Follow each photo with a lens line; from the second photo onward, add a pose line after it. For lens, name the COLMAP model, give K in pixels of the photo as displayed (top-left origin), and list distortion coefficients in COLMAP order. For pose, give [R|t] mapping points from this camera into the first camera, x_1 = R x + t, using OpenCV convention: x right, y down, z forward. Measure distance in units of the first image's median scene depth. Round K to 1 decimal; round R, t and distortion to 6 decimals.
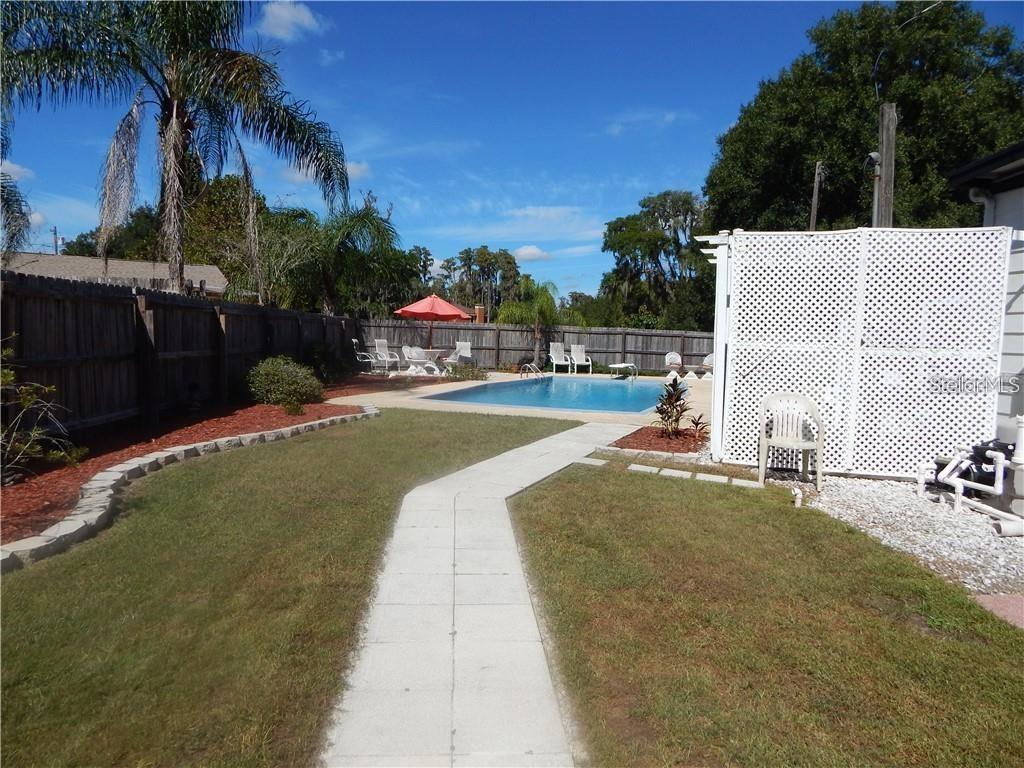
lens RADIAL K [[672.8, 0, 511.6], [0, 672.8, 383.5], [0, 0, 1]] dist [0.010857, -0.002006]
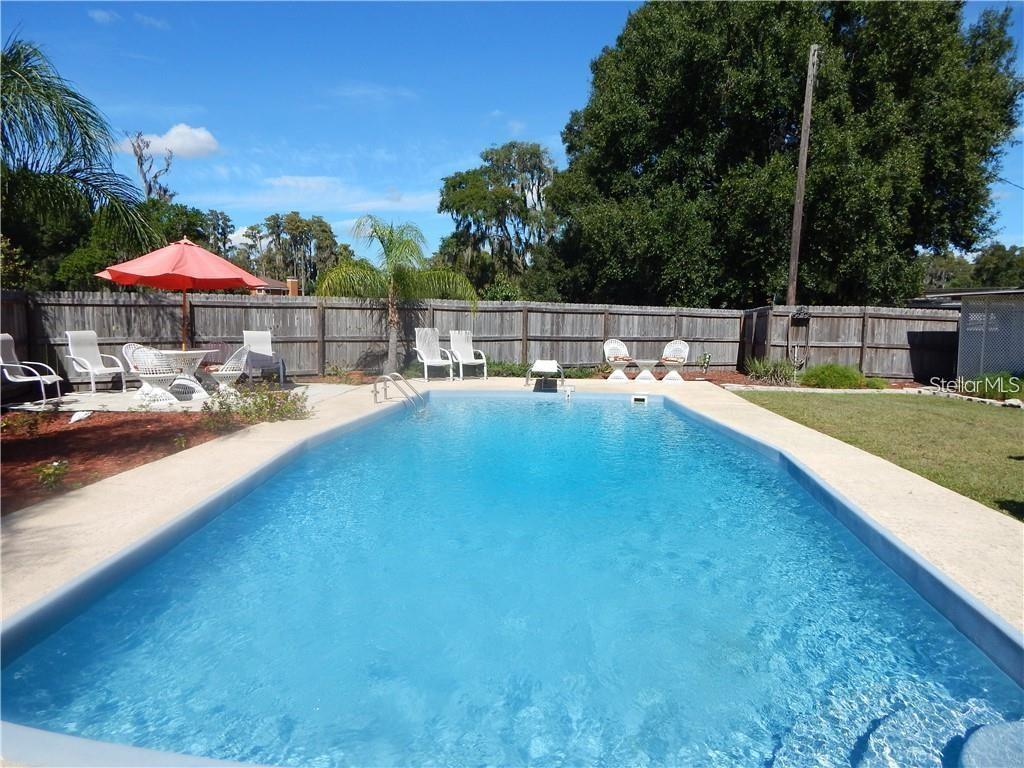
lens RADIAL K [[672.8, 0, 516.6], [0, 672.8, 383.1], [0, 0, 1]] dist [0.010857, -0.002006]
pose [[0.963892, -0.045818, 0.262323, -0.005140], [0.035892, 0.998451, 0.042508, -0.013135], [-0.263864, -0.031558, 0.964044, 0.156041]]
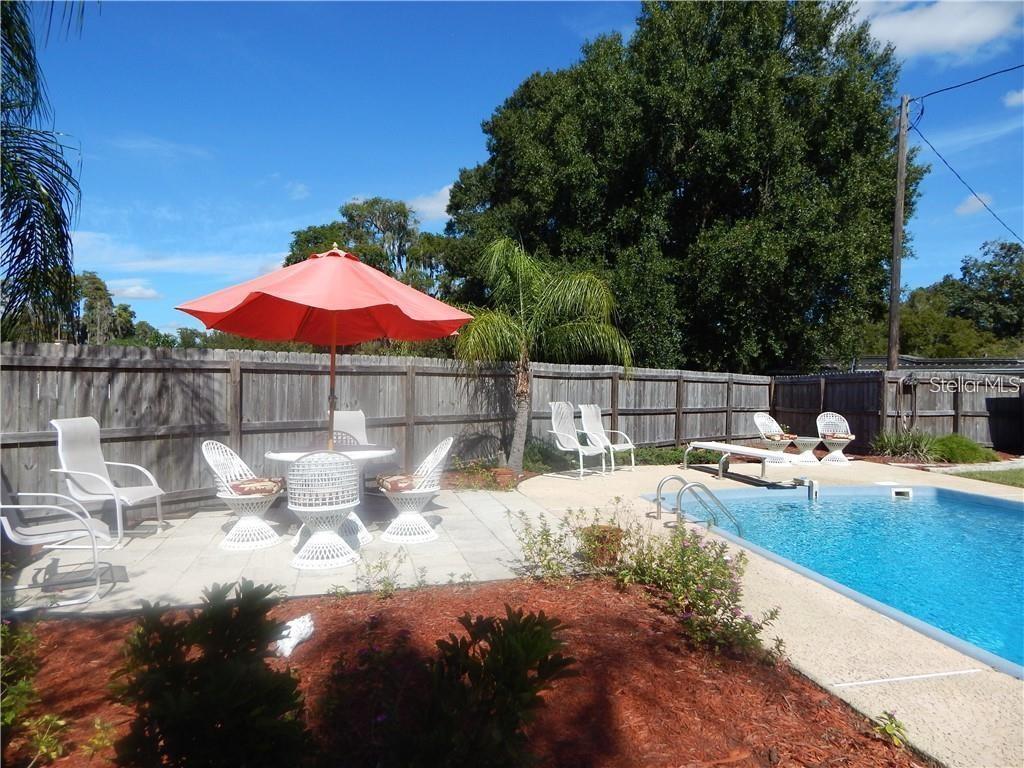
lens RADIAL K [[672.8, 0, 509.7], [0, 672.8, 380.5], [0, 0, 1]] dist [0.010857, -0.002006]
pose [[0.844800, -0.022507, 0.534609, -0.069696], [0.056826, 0.997239, -0.047814, -0.021030], [-0.532057, 0.070773, 0.843746, 0.252086]]
